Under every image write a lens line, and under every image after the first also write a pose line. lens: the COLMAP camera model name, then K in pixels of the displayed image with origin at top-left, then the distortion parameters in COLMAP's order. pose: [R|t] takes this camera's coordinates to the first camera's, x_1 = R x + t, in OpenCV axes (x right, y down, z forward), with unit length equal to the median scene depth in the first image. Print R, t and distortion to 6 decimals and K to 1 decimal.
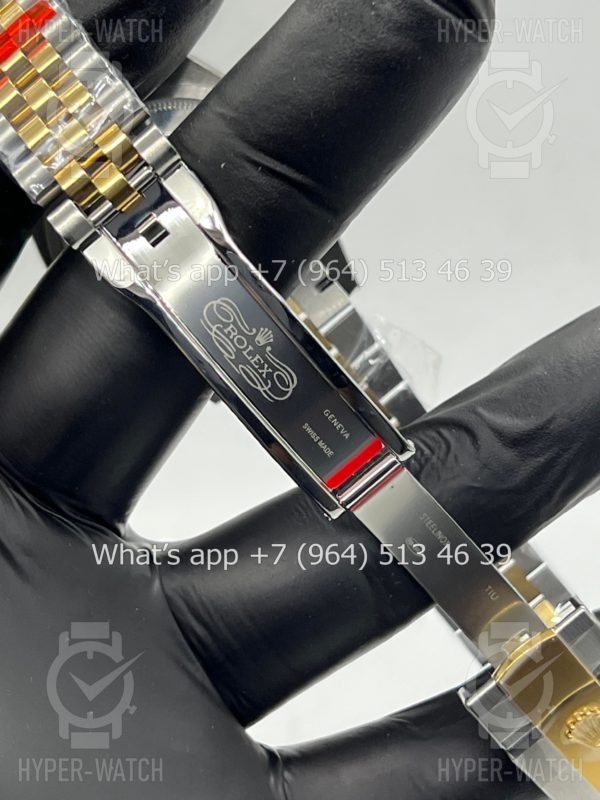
lens RADIAL K [[1828.4, 0, 300.0], [0, 1828.4, 400.0], [0, 0, 1]] dist [0.244440, -0.251400]
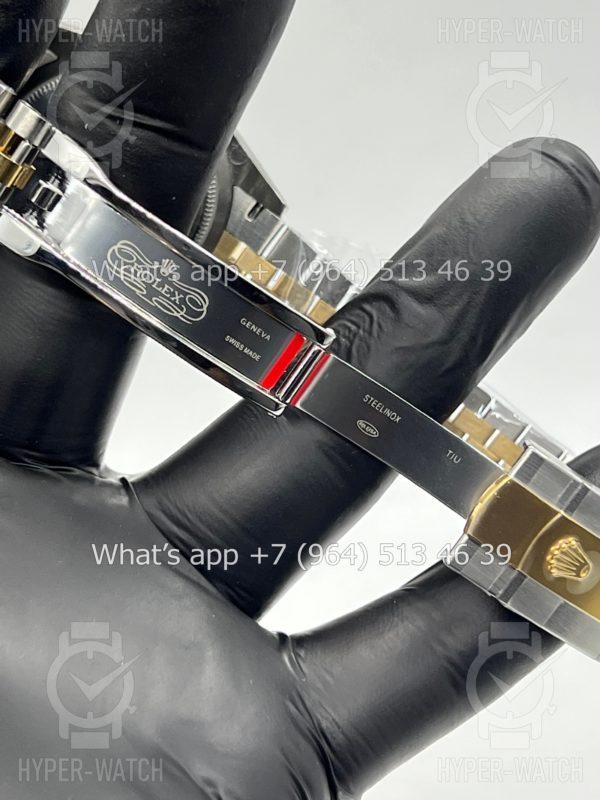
lens RADIAL K [[1828.4, 0, 300.0], [0, 1828.4, 400.0], [0, 0, 1]] dist [0.244440, -0.251400]
pose [[0.949171, -0.232685, -0.211970, 0.265132], [0.225561, 0.972528, -0.057543, 0.121515], [0.219536, 0.006806, 0.975581, -0.040525]]
